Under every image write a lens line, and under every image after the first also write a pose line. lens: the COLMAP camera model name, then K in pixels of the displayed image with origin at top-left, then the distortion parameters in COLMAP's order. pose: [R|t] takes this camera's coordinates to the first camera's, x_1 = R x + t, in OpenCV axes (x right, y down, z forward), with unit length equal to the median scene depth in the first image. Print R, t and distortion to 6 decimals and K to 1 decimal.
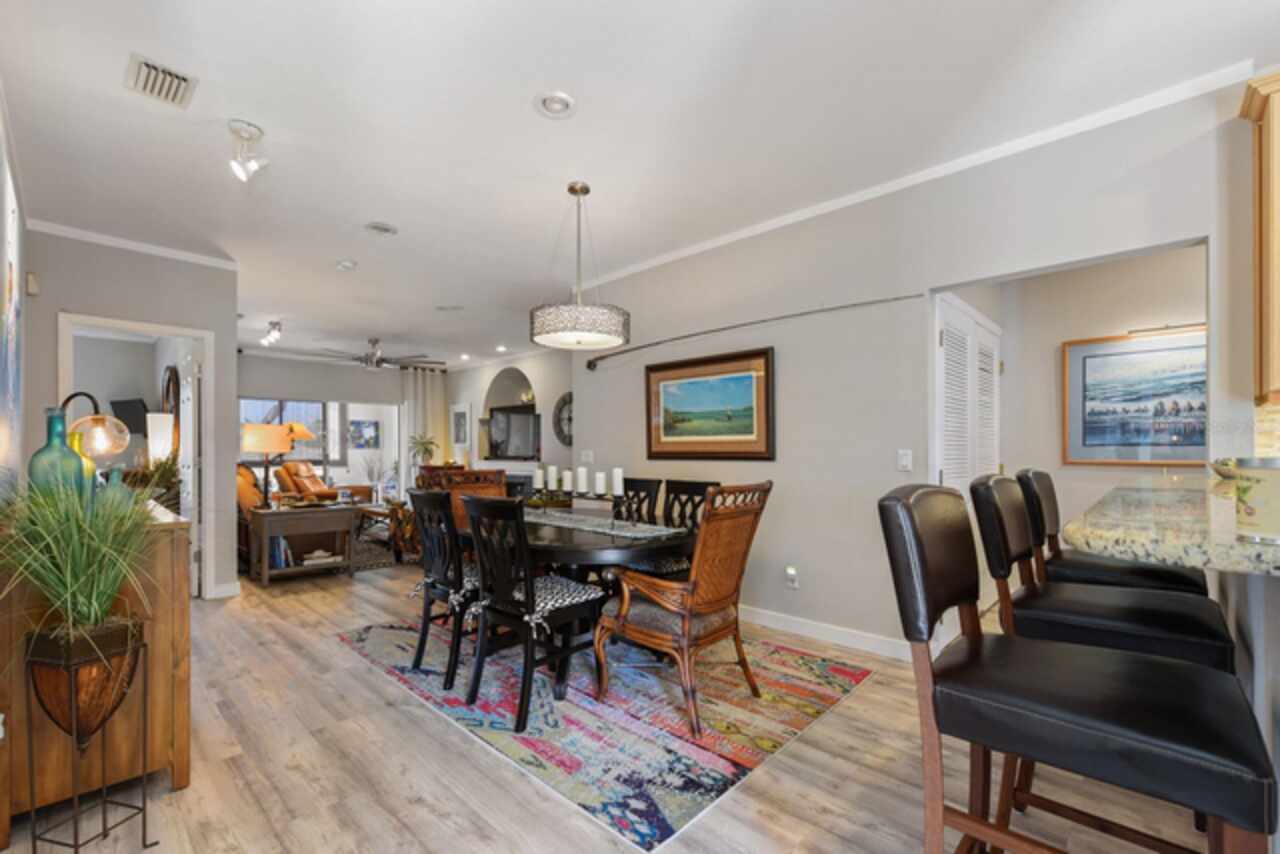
lens RADIAL K [[549.3, 0, 640.1], [0, 549.3, 447.8], [0, 0, 1]] dist [0.001873, 0.000145]
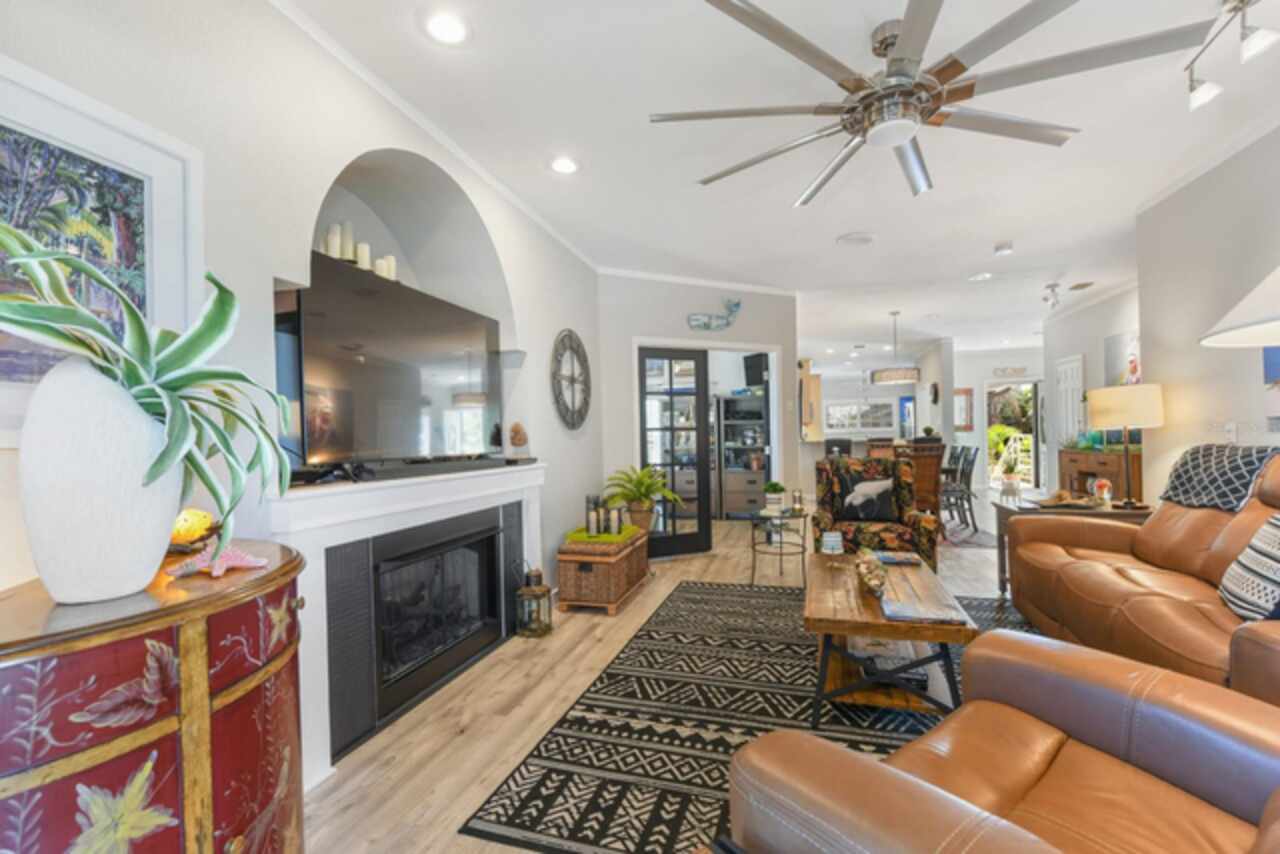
lens RADIAL K [[549.3, 0, 640.1], [0, 549.3, 447.8], [0, 0, 1]] dist [0.001873, 0.000145]
pose [[-0.474974, 0.001823, 0.879998, -1.063692], [0.021078, 0.999735, 0.009305, 0.017240], [-0.879748, 0.022969, -0.474886, 2.005732]]
